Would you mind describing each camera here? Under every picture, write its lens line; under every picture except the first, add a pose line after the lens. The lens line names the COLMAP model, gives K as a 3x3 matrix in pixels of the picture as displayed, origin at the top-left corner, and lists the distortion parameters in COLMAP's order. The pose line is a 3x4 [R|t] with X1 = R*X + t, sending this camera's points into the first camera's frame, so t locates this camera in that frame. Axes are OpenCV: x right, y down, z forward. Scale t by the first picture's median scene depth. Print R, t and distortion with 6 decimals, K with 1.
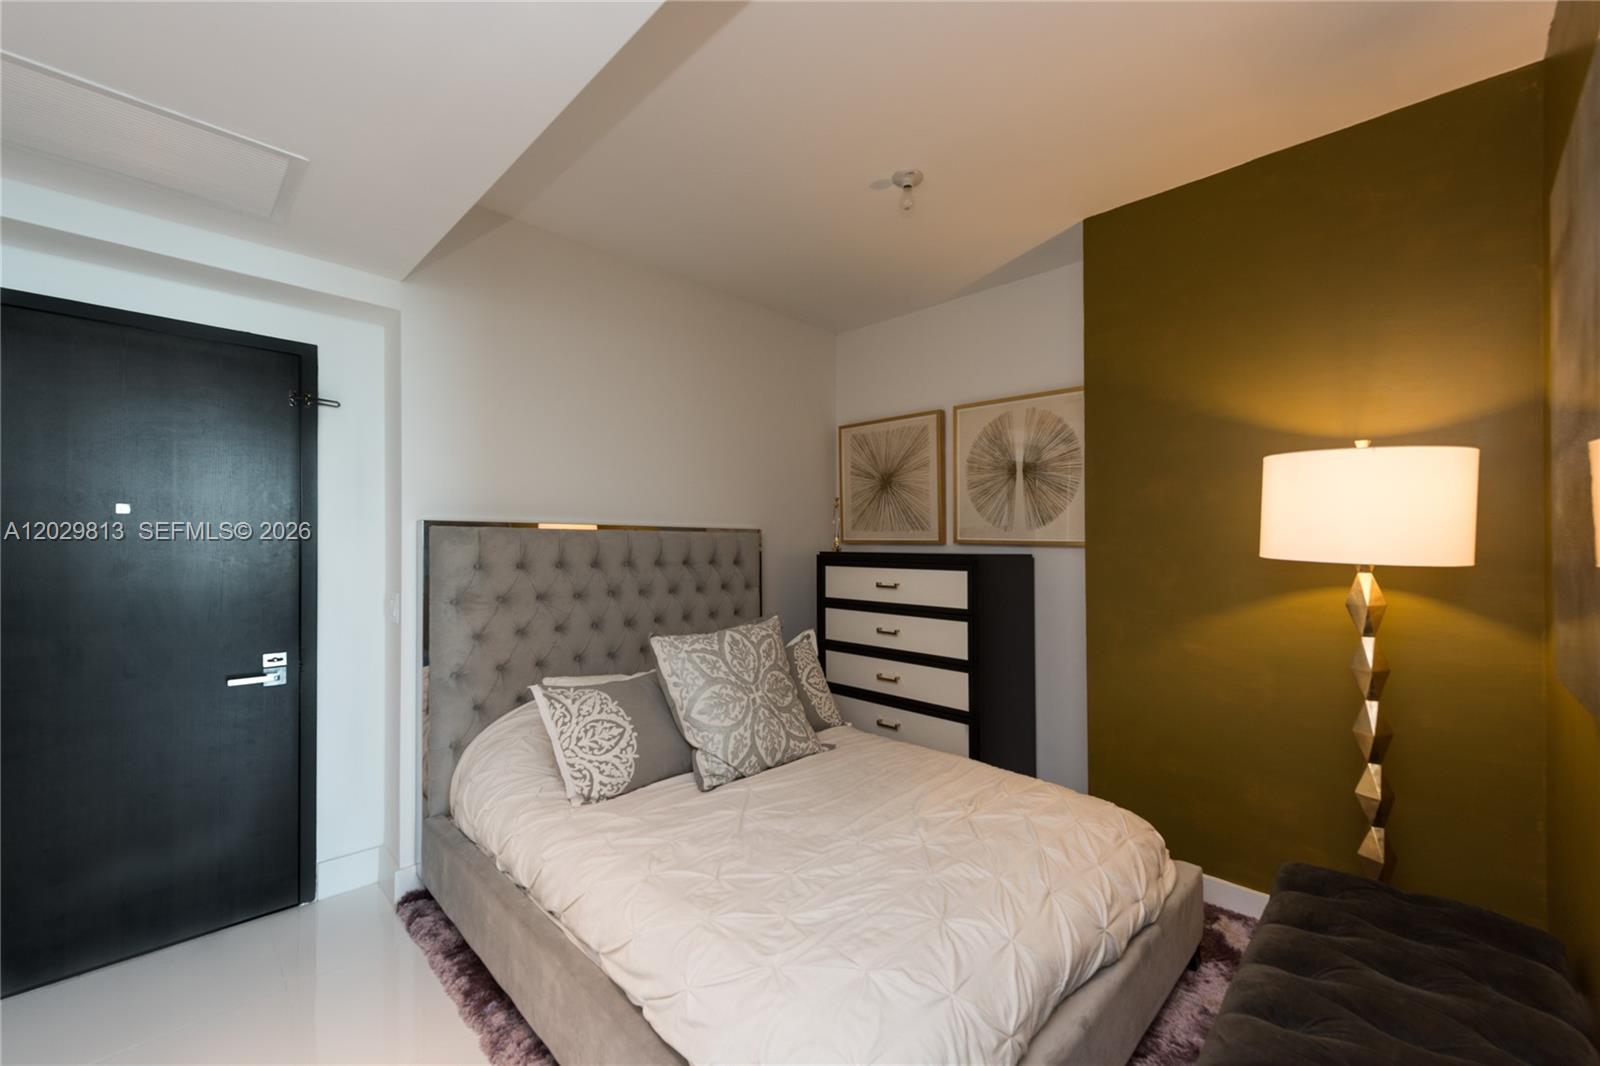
lens RADIAL K [[627.6, 0, 807.2], [0, 627.6, 538.5], [0, 0, 1]] dist [0.017173, -0.006484]
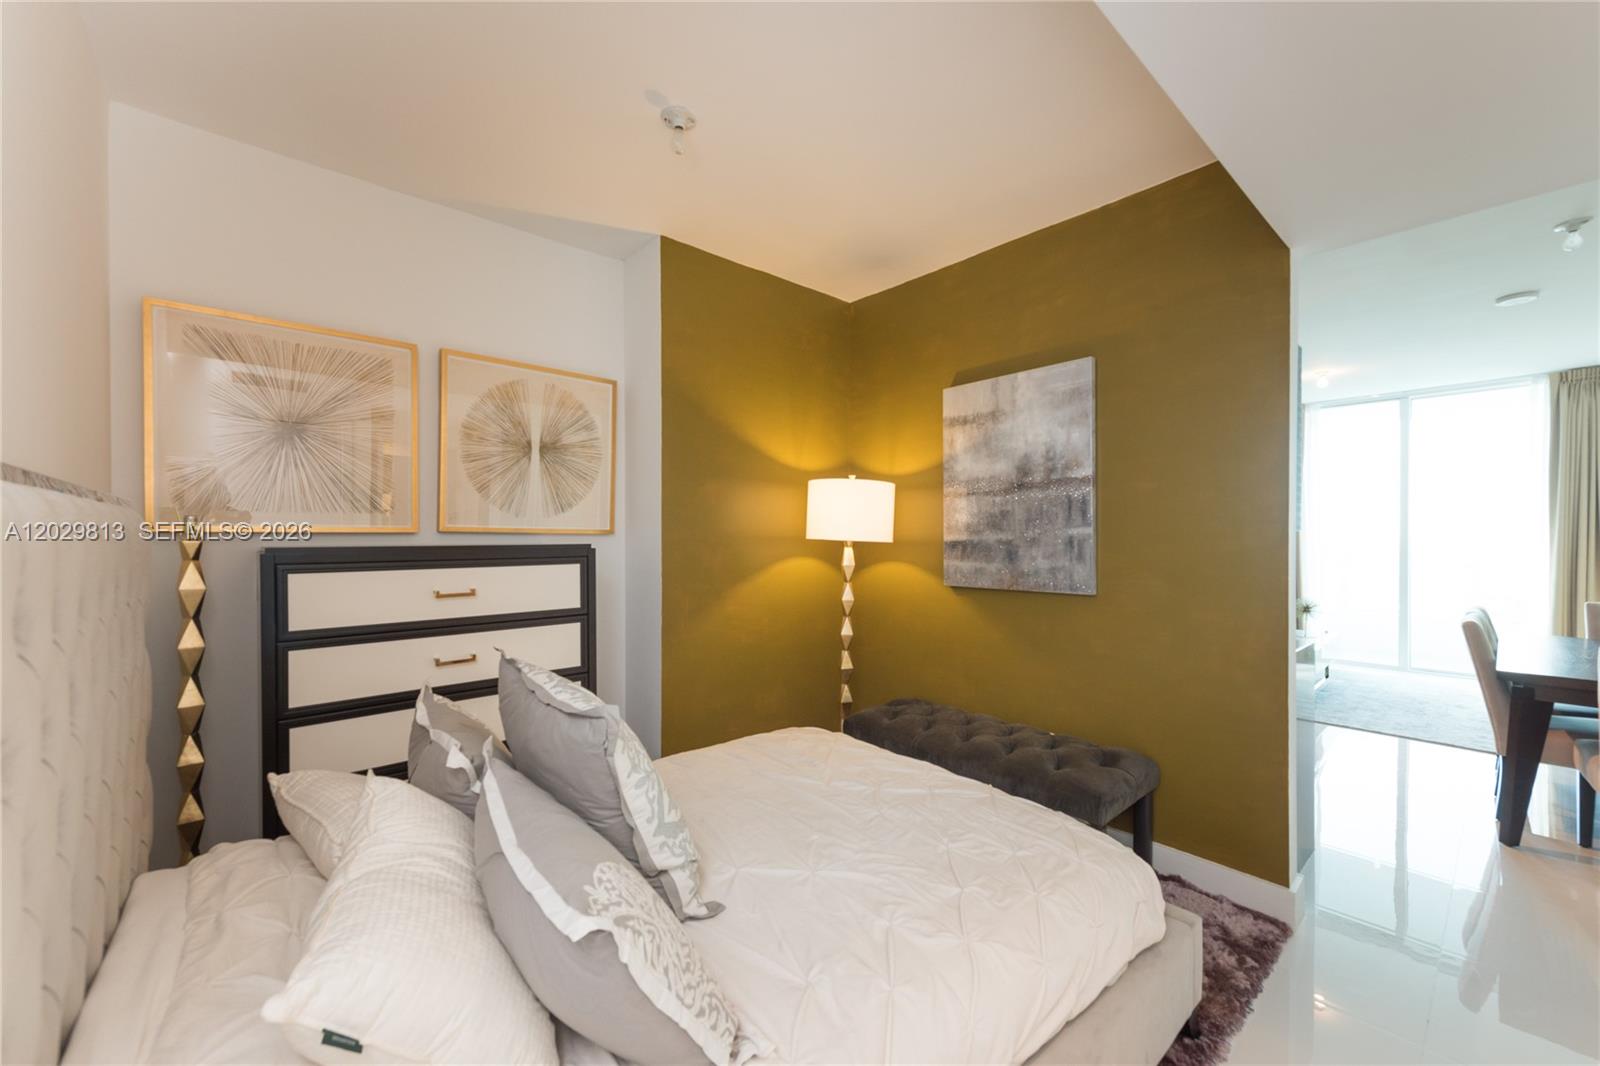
lens RADIAL K [[626.0, 0, 807.3], [0, 626.0, 537.7], [0, 0, 1]] dist [0.014567, -0.003535]
pose [[0.058302, -0.012604, 0.998219, -0.532270], [-0.005009, 0.999904, 0.012918, 0.003067], [-0.998286, -0.005753, 0.058233, 0.567111]]
